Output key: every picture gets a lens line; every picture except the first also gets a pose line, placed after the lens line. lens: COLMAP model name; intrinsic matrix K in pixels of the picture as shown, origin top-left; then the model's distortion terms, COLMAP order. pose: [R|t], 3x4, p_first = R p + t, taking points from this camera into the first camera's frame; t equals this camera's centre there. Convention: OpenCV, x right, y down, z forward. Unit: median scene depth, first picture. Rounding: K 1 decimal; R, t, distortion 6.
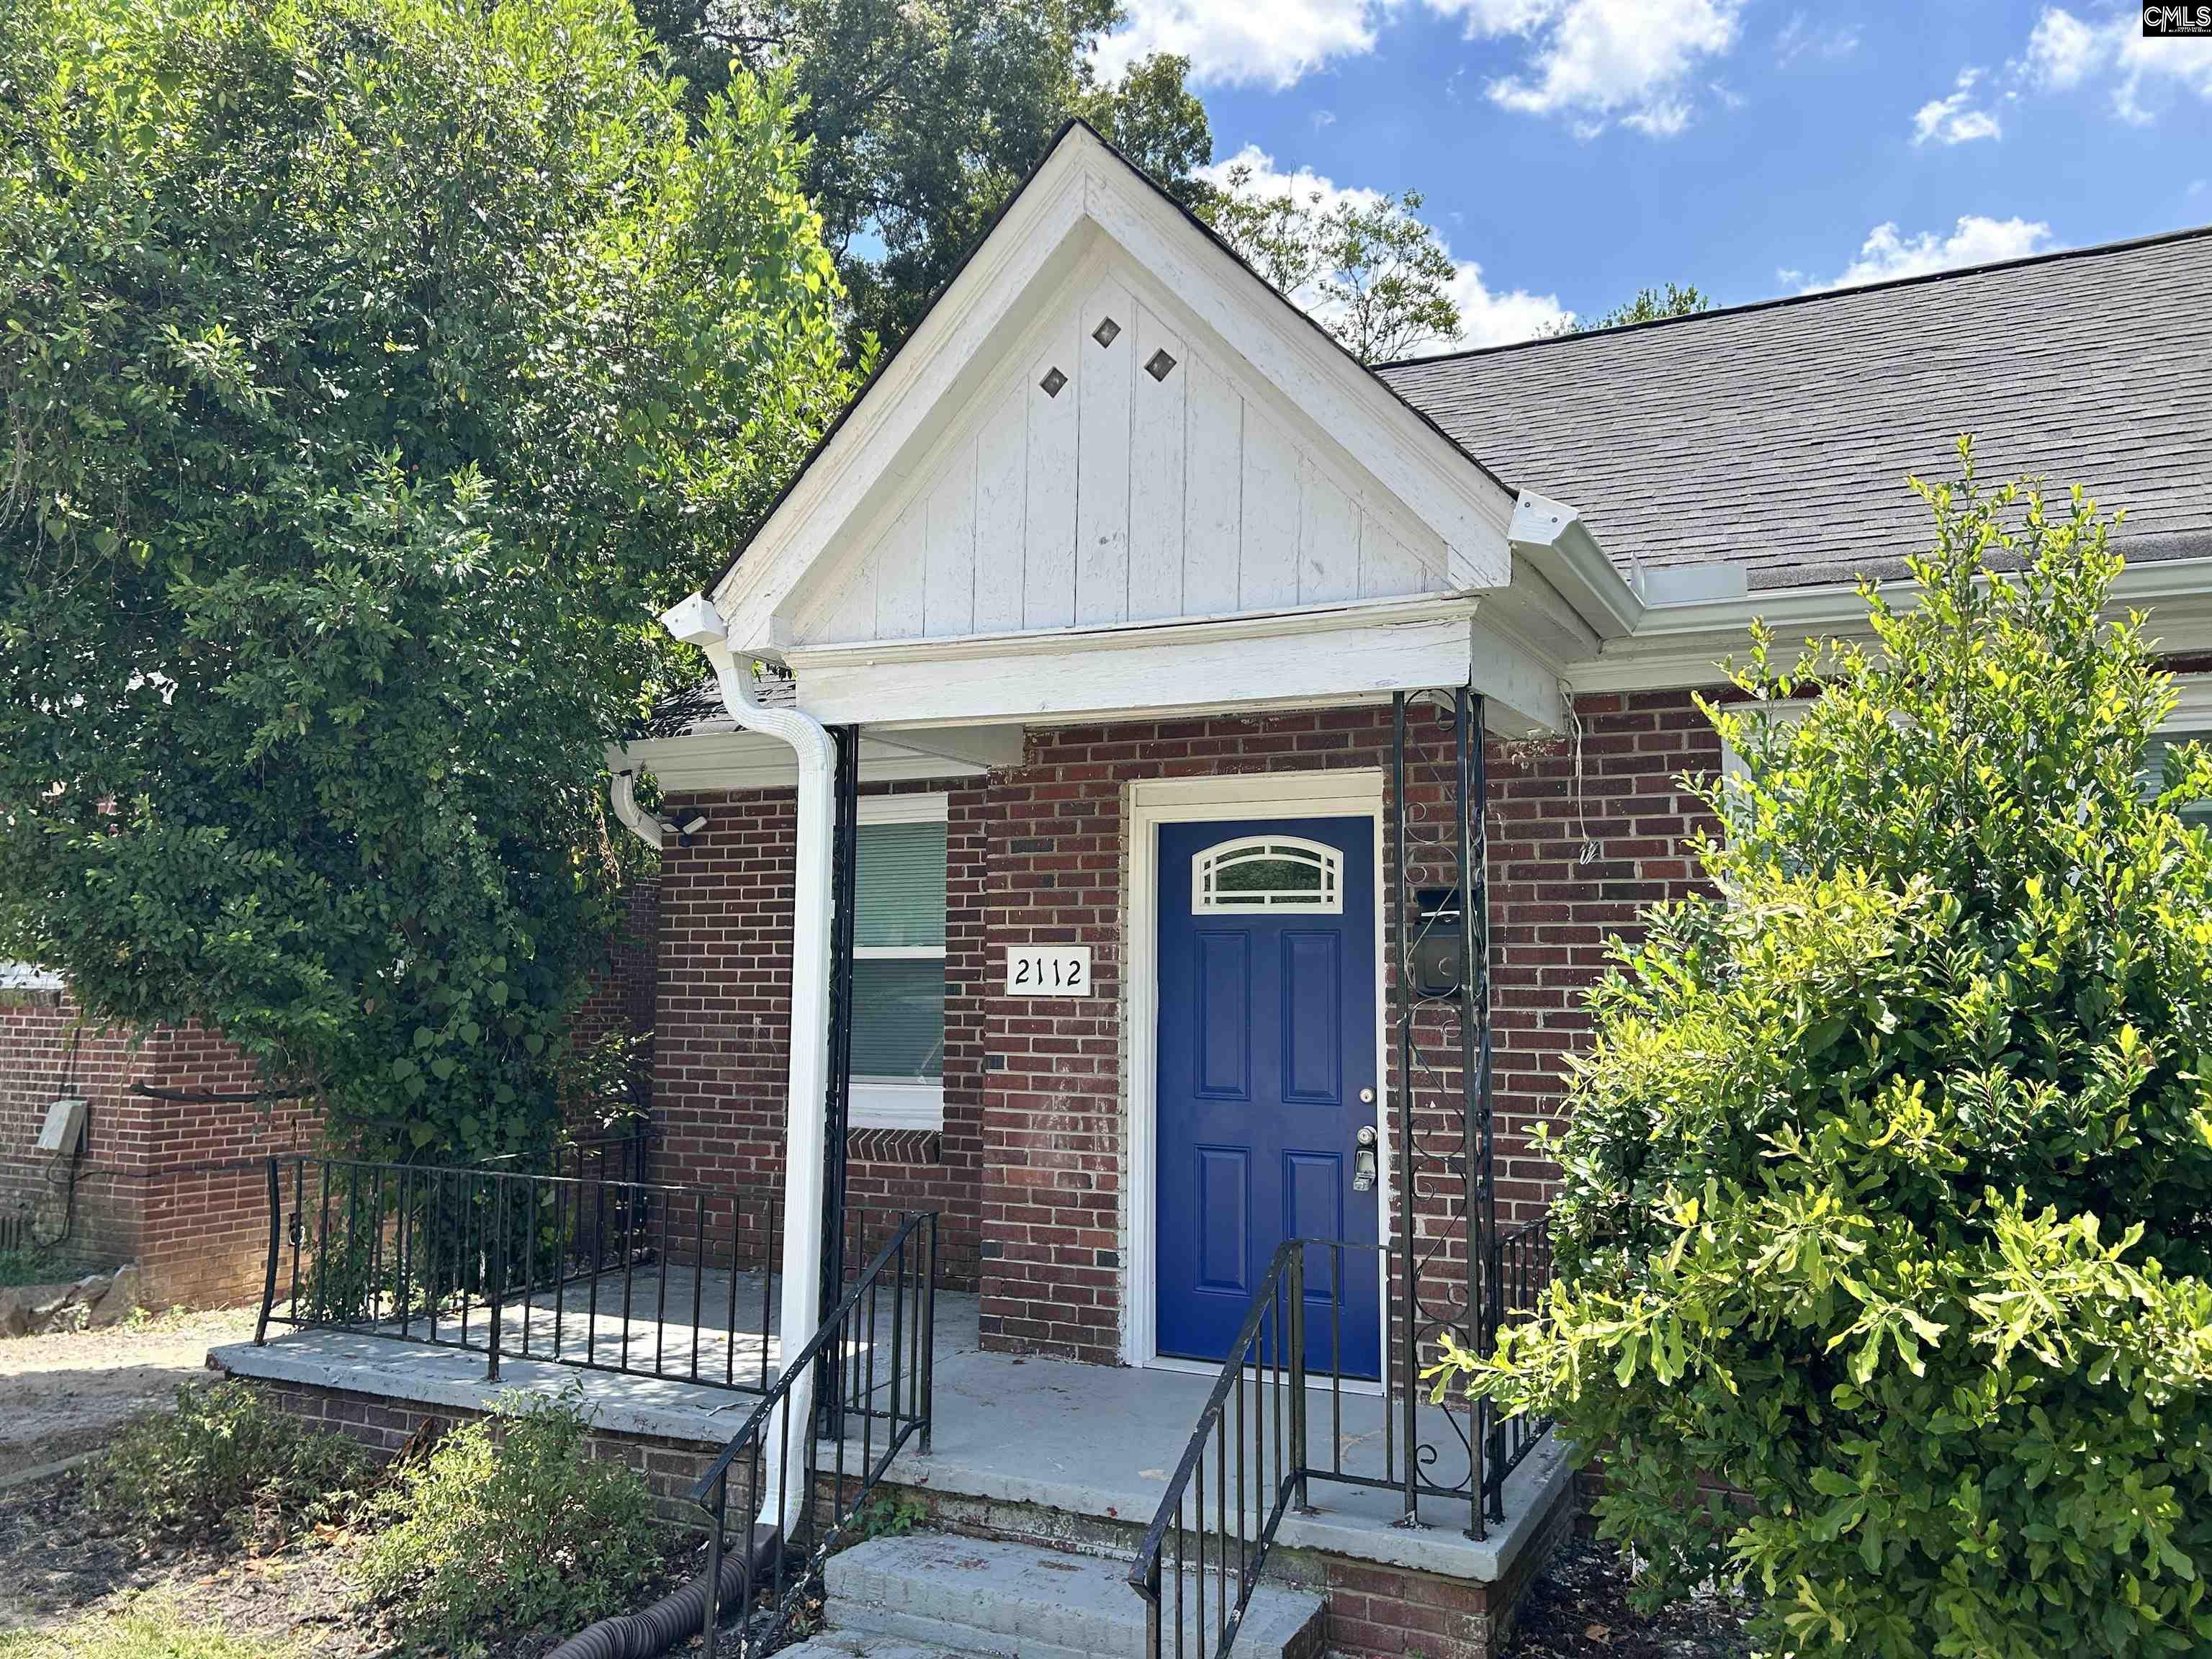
lens RADIAL K [[1656.5, 0, 1106.0], [0, 1656.5, 829.5], [0, 0, 1]] dist [0.181223, -0.312336]
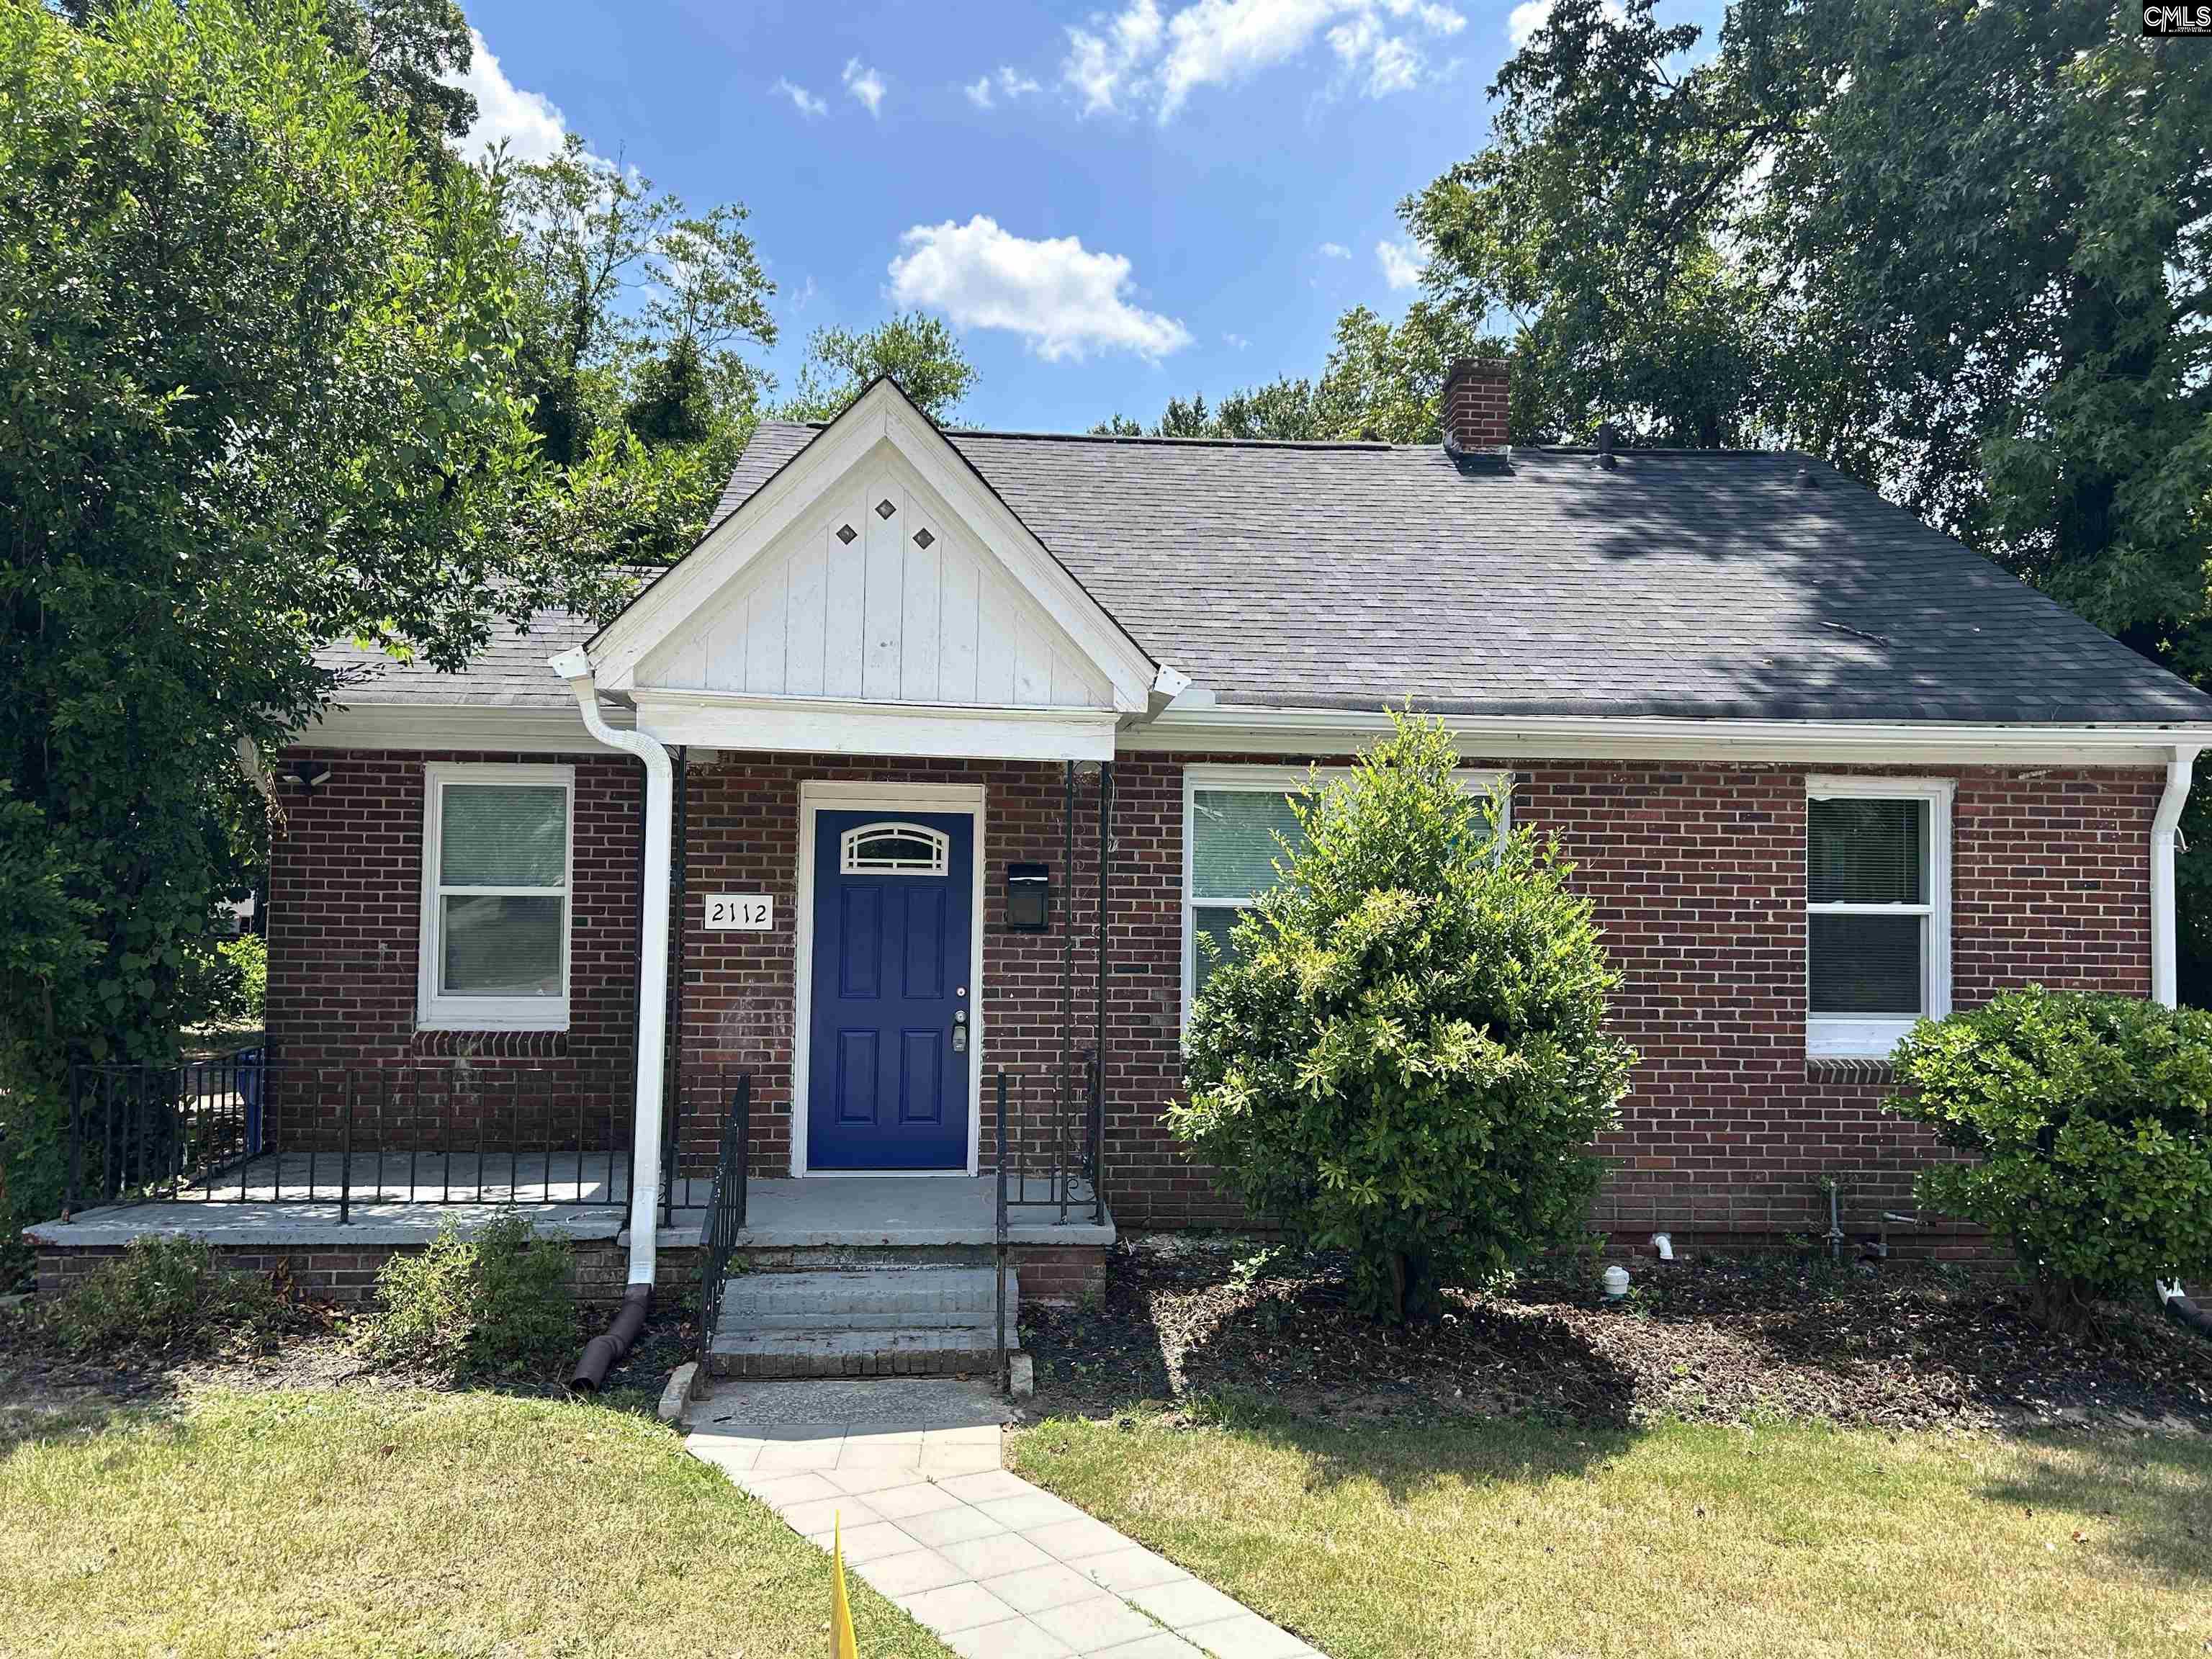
lens RADIAL K [[1678.0, 0, 1106.0], [0, 1678.0, 829.5], [0, 0, 1]] dist [0.096156, -0.134880]
pose [[0.850340, 0.027142, 0.525534, -0.530887], [-0.057857, 0.997437, 0.042100, -0.063813], [-0.523044, -0.066205, 0.849731, -0.380151]]
